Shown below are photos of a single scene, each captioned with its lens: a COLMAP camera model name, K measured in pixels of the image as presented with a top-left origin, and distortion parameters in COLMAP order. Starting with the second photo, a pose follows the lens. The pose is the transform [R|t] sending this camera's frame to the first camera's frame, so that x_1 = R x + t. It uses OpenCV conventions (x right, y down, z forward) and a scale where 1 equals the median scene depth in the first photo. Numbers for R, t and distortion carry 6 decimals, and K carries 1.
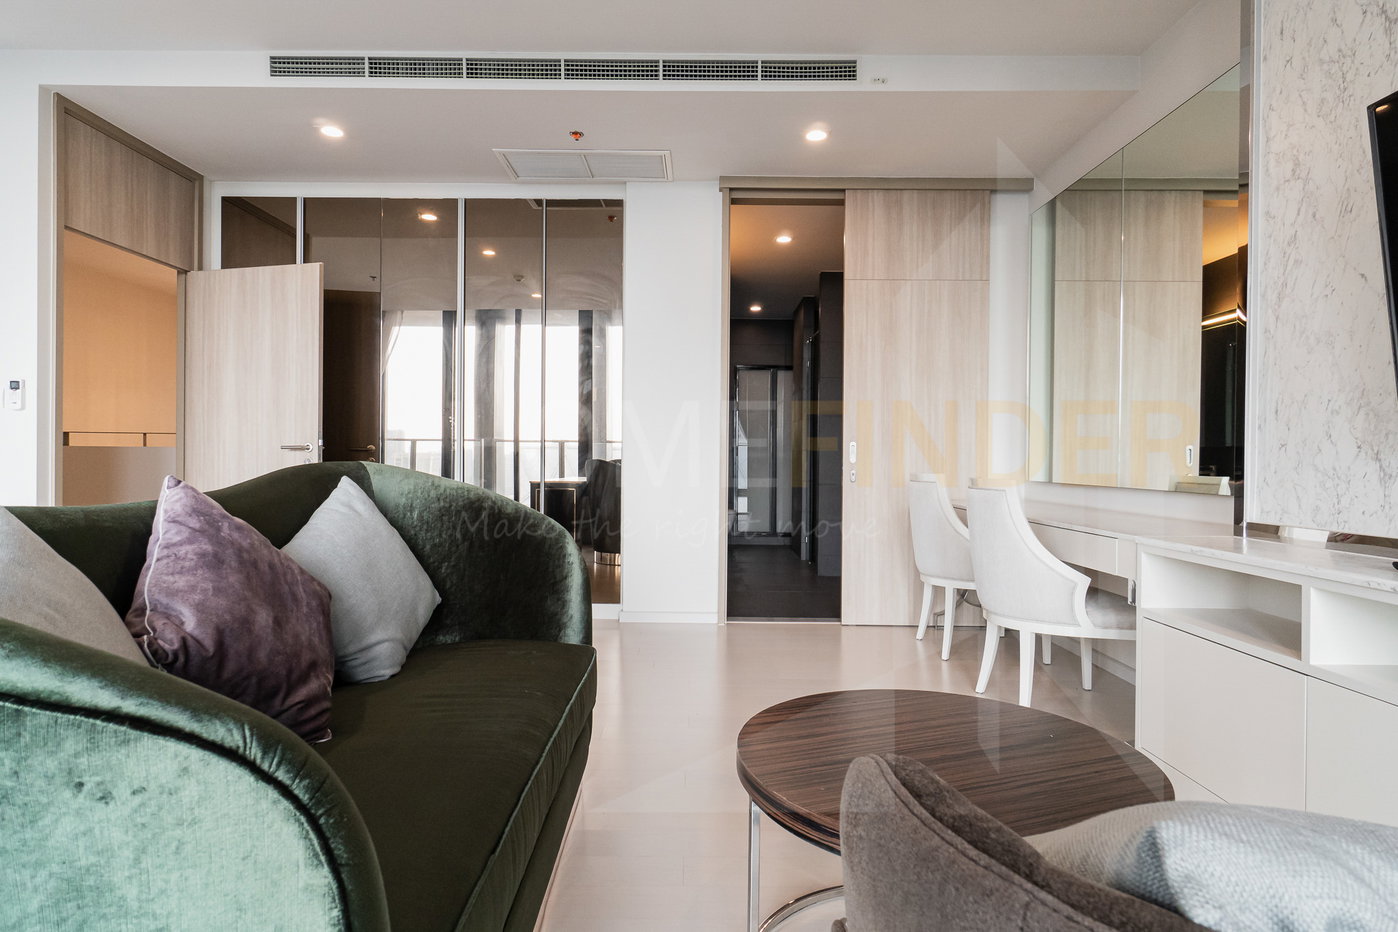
lens RADIAL K [[747.4, 0, 684.7], [0, 747.4, 466.7], [0, 0, 1]] dist [0.003455, -0.007633]
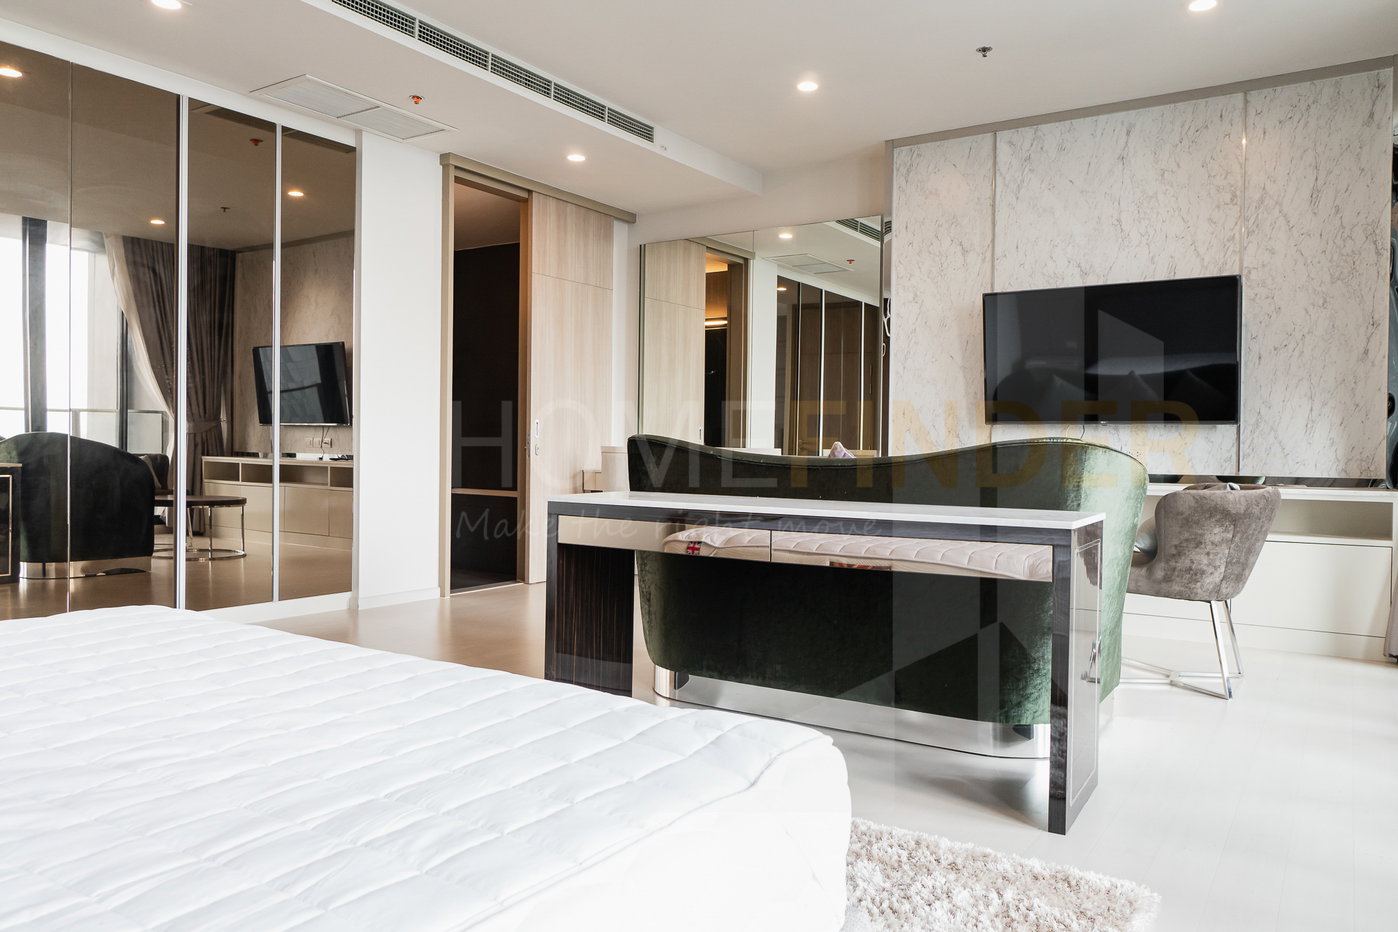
lens RADIAL K [[996.4, 0, 699.0], [0, 996.4, 466.0], [0, 0, 1]] dist [-0.000398, -0.003477]
pose [[0.534390, -0.026296, 0.844829, -0.975345], [0.008400, 0.999632, 0.025802, -0.002786], [-0.845196, -0.006692, 0.534414, 0.008906]]
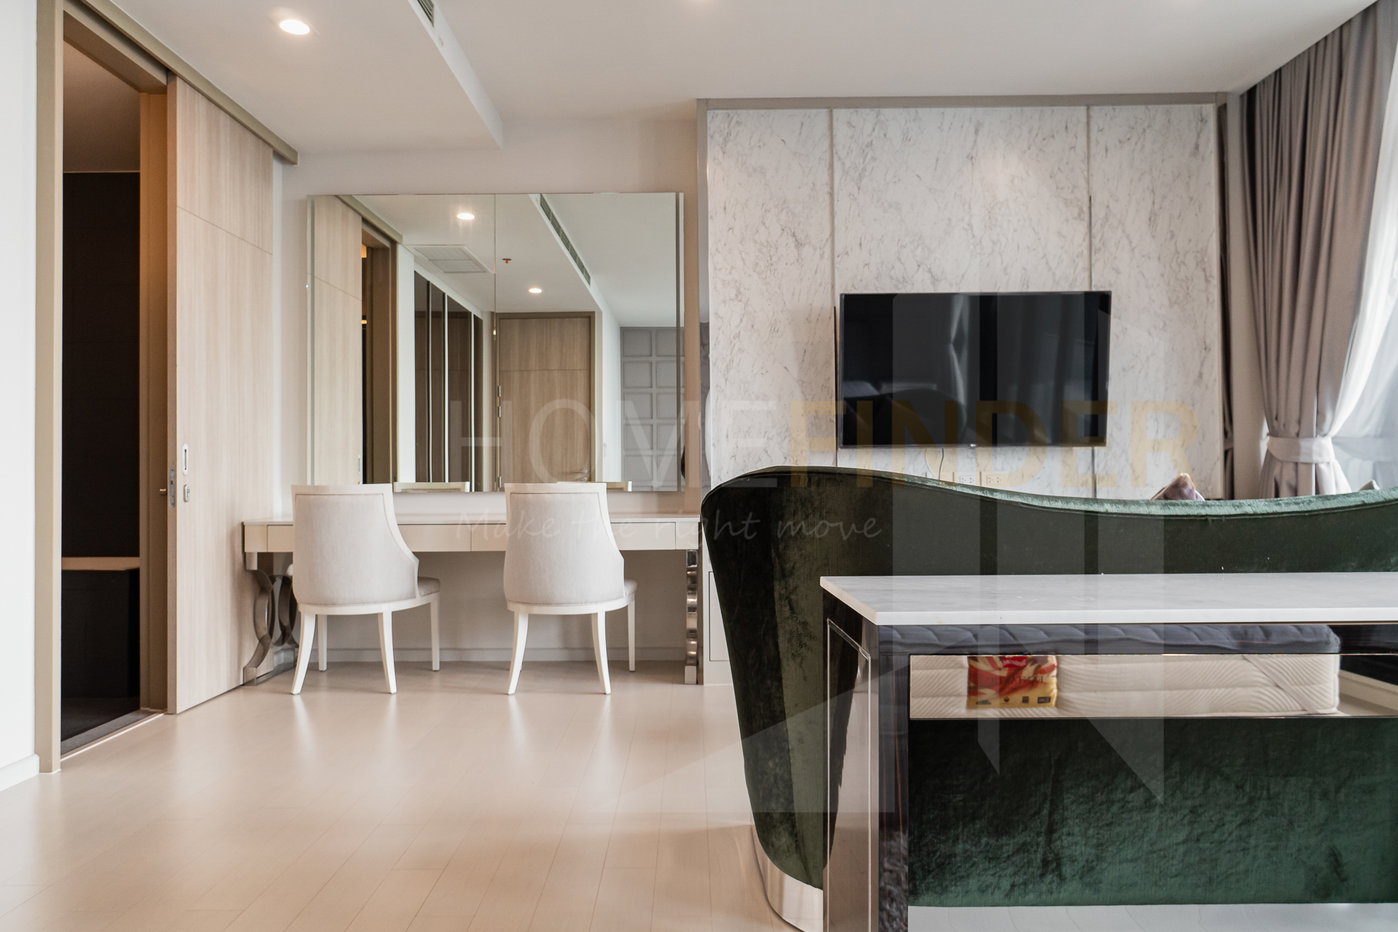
lens RADIAL K [[920.7, 0, 669.8], [0, 920.7, 466.5], [0, 0, 1]] dist [-0.001794, 0.001648]
pose [[-0.007472, -0.006283, 0.999952, -0.674552], [0.022681, 0.999722, 0.006451, -0.011728], [-0.999715, 0.022728, -0.007327, 0.614828]]
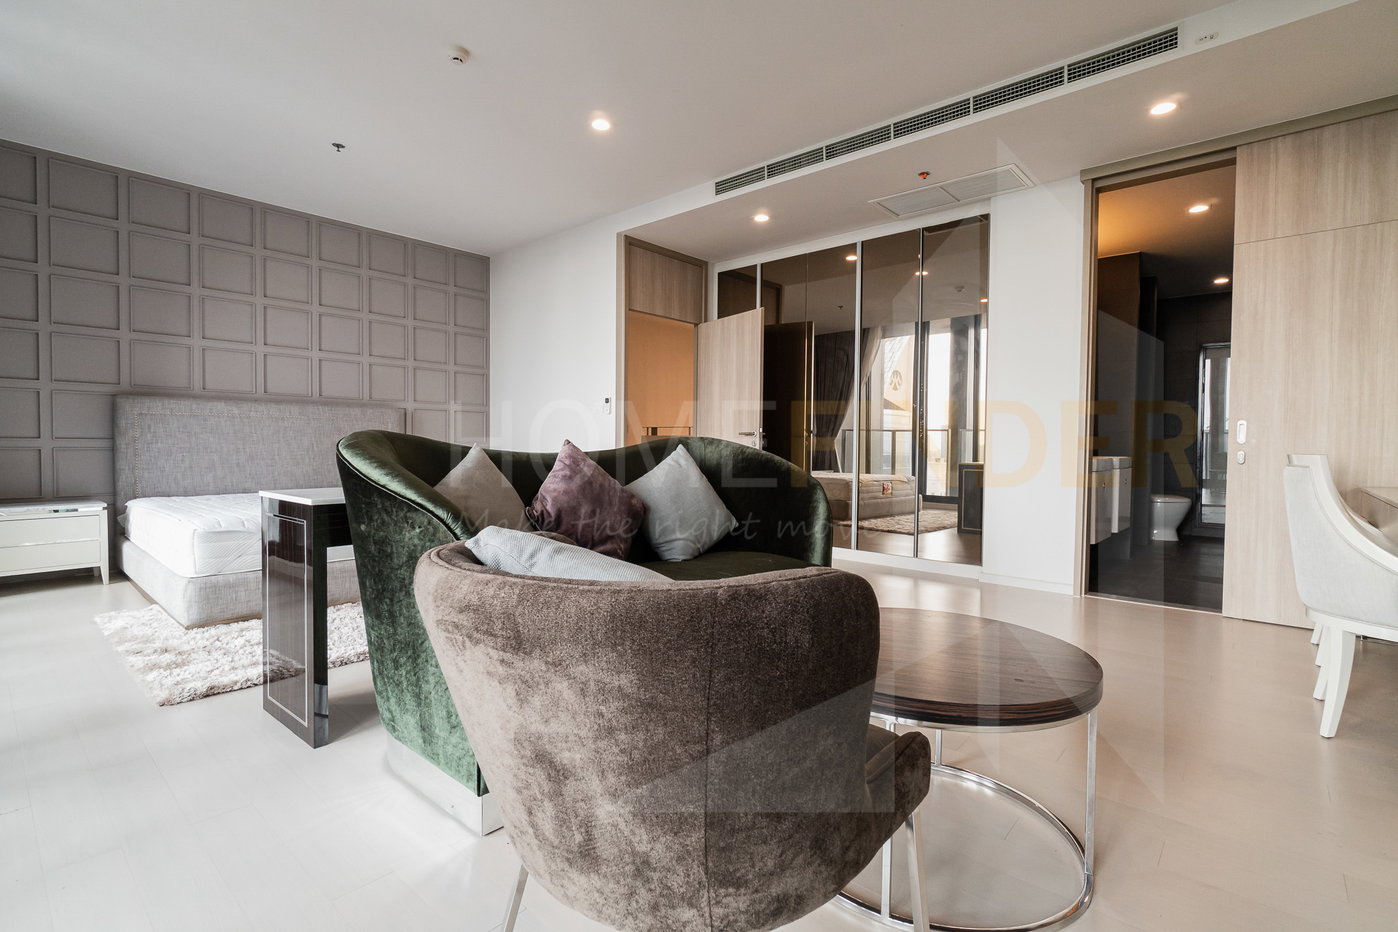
lens RADIAL K [[639.3, 0, 693.6], [0, 639.3, 468.6], [0, 0, 1]] dist [-0.028181, 0.008427]
pose [[0.747490, 0.023341, -0.663863, 0.255747], [-0.010968, 0.999680, 0.022799, 0.016822], [0.664183, -0.009761, 0.747507, -0.028519]]
